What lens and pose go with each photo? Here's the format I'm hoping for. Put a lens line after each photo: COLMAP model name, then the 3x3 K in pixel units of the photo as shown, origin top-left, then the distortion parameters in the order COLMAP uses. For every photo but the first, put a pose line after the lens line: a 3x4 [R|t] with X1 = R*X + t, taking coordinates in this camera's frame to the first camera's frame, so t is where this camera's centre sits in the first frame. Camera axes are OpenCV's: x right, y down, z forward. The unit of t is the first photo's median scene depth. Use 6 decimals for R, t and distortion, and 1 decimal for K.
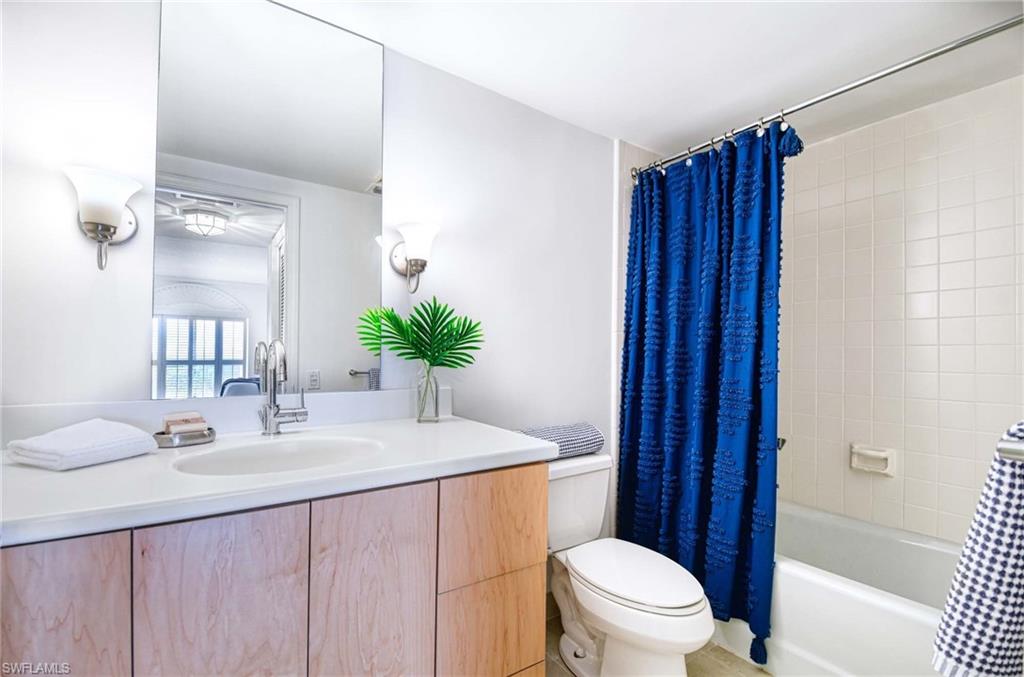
lens RADIAL K [[454.1, 0, 515.4], [0, 454.1, 354.9], [0, 0, 1]] dist [0.001004, -0.007443]
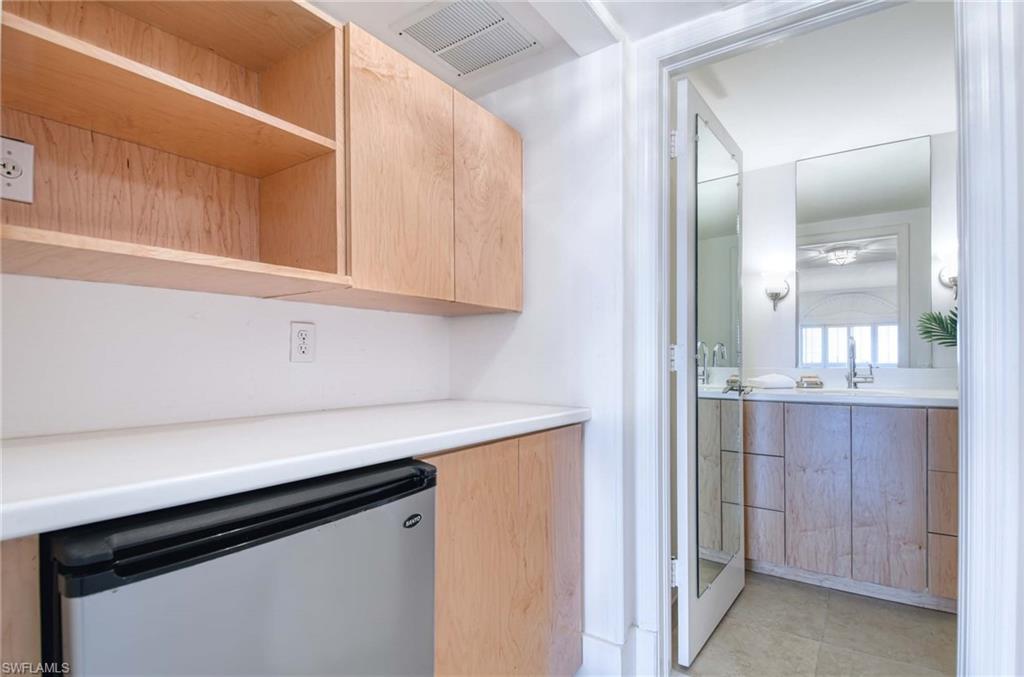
lens RADIAL K [[454.1, 0, 515.4], [0, 454.1, 354.9], [0, 0, 1]] dist [0.001004, -0.007443]
pose [[0.296940, -0.016430, -0.954755, 0.850017], [0.004066, 0.999865, -0.015941, 0.061525], [0.954888, 0.000851, 0.296966, -0.904414]]
